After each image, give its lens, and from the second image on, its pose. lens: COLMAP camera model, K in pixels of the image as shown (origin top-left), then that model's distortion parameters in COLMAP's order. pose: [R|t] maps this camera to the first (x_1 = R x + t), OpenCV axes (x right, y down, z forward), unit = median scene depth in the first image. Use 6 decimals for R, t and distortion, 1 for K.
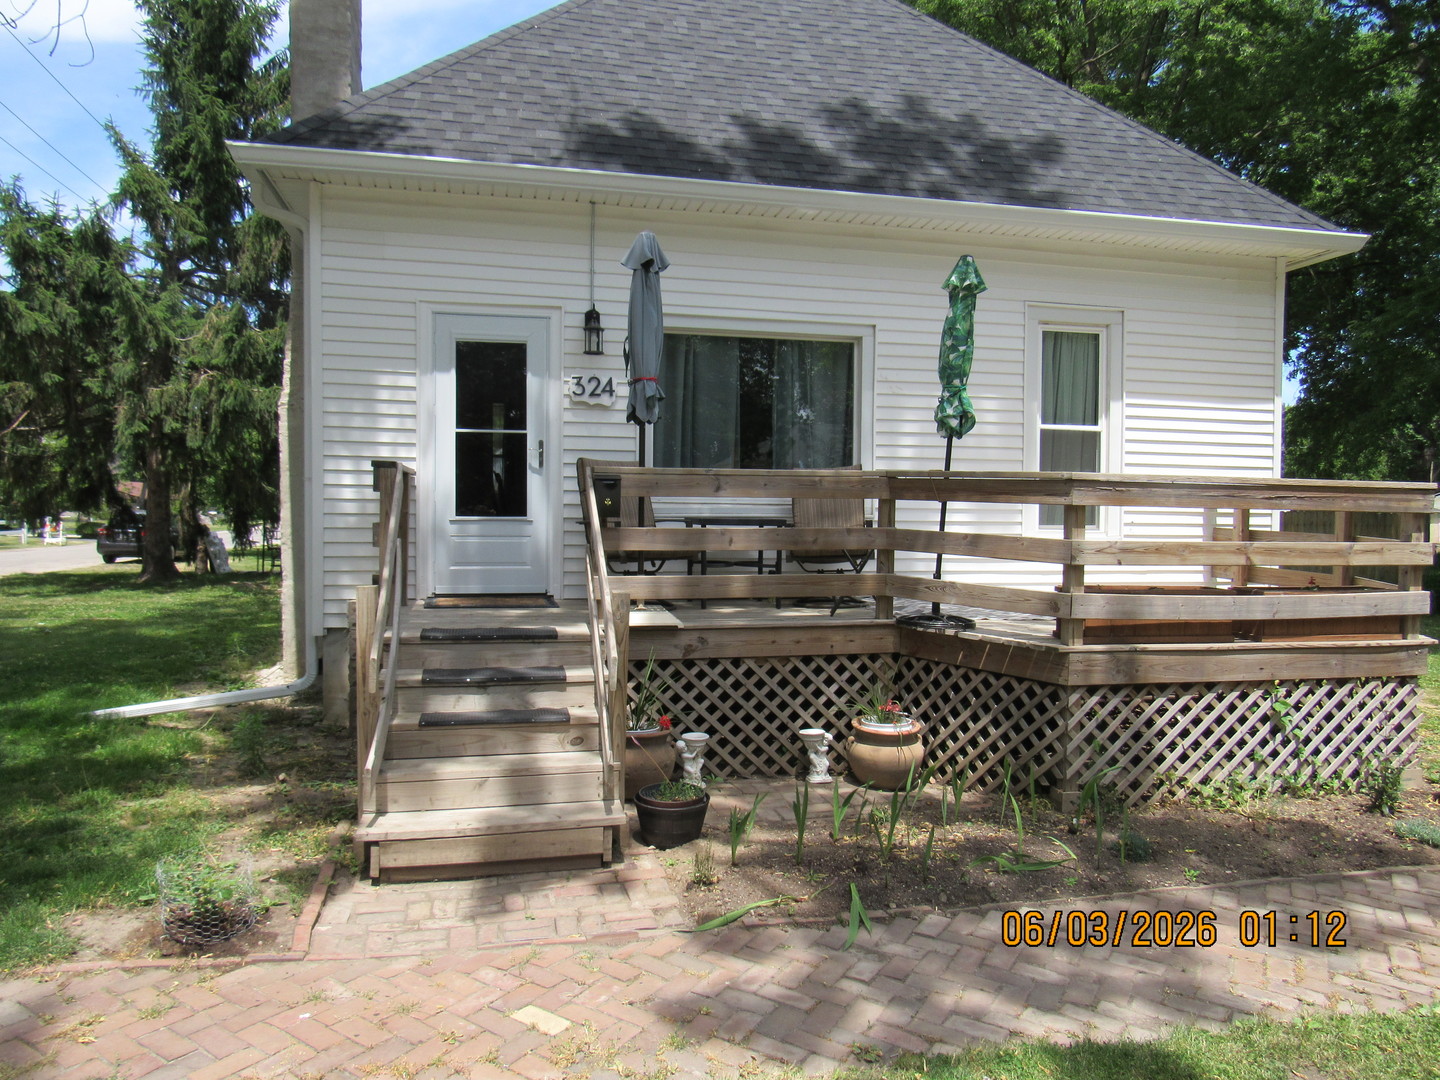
lens RADIAL K [[1018.9, 0, 720.0], [0, 1018.9, 540.0], [0, 0, 1]] dist [-0.020168, -0.002693]
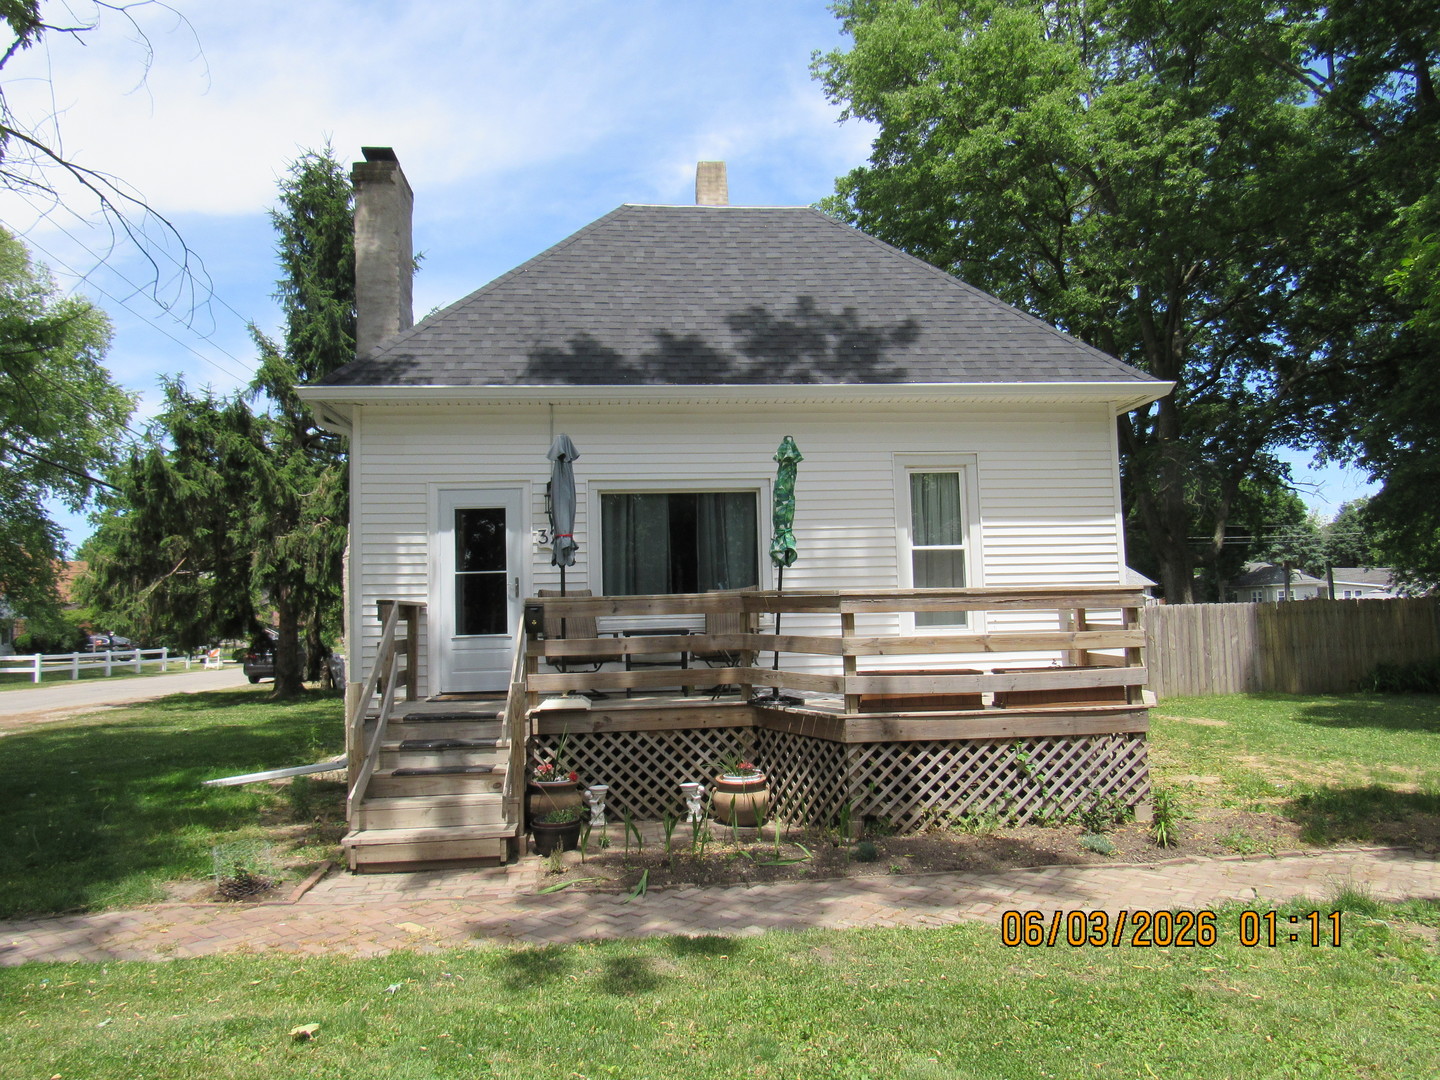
lens RADIAL K [[1006.3, 0, 720.0], [0, 1006.3, 540.0], [0, 0, 1]] dist [-0.034693, 0.005570]
pose [[0.992155, -0.045898, -0.116281, 0.268978], [0.033222, 0.993519, -0.108698, 0.008422], [0.120517, 0.103983, 0.987250, -0.320937]]
